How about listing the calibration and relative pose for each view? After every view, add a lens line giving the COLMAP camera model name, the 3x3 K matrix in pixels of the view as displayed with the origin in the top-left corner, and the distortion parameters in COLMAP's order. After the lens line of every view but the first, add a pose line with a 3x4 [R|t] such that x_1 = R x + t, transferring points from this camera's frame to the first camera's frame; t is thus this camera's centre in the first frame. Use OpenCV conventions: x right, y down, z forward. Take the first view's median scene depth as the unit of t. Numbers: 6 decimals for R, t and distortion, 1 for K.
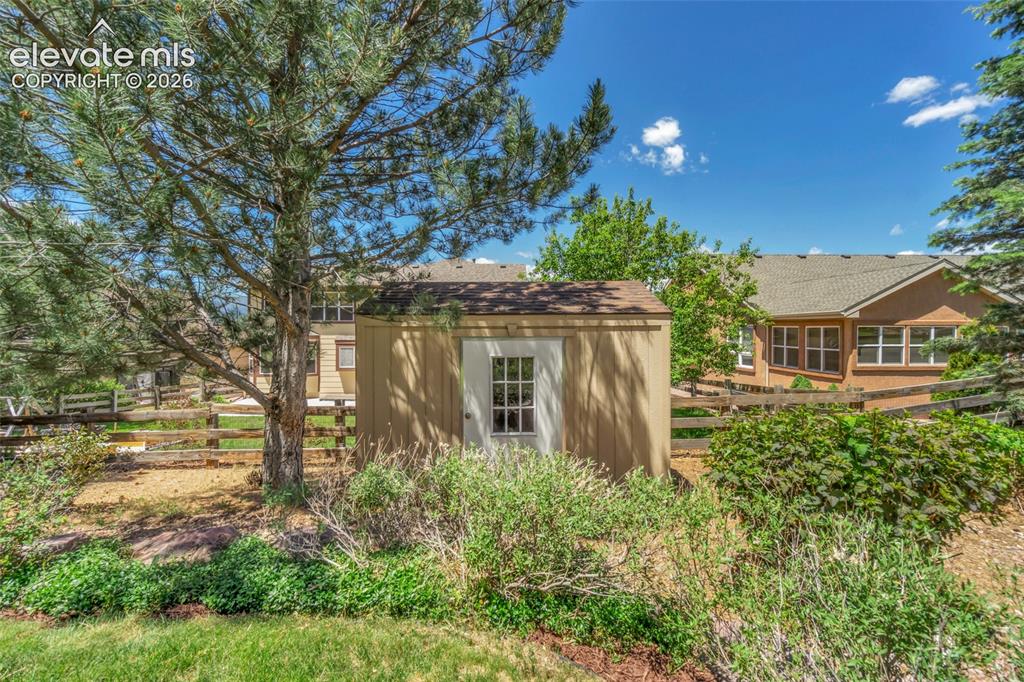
lens RADIAL K [[446.1, 0, 513.1], [0, 446.1, 339.4], [0, 0, 1]] dist [0.001136, 0.000094]
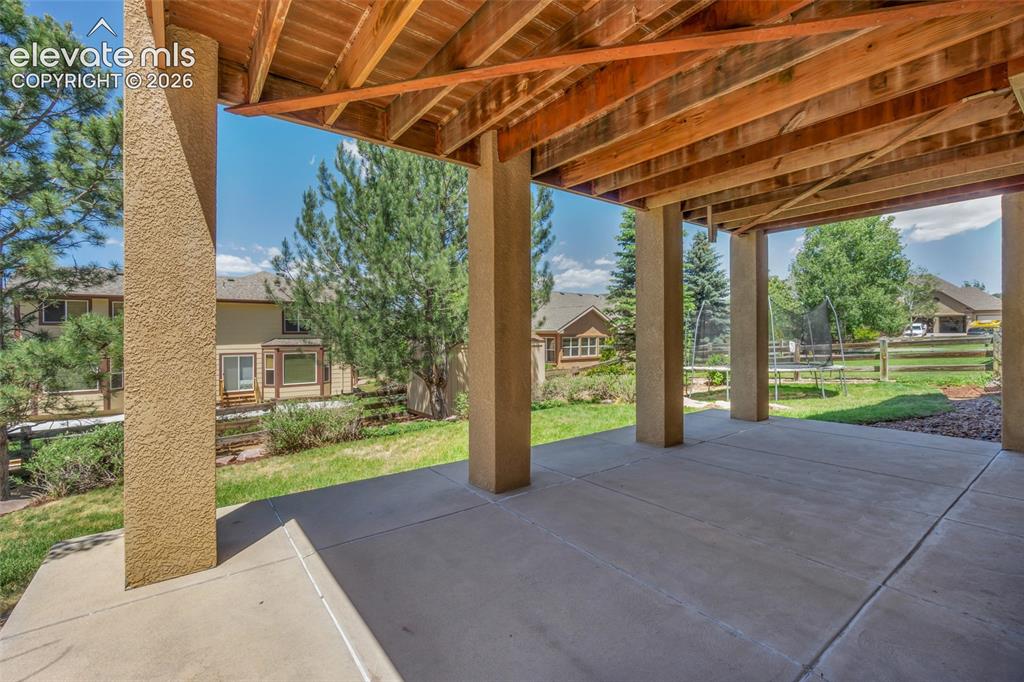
lens RADIAL K [[446.1, 0, 511.6], [0, 446.1, 338.0], [0, 0, 1]] dist [0.001136, 0.000094]
pose [[0.800853, -0.006893, 0.598822, -0.579072], [0.007819, 0.999969, 0.001054, -0.031334], [-0.598810, 0.003838, 0.800882, -0.434479]]
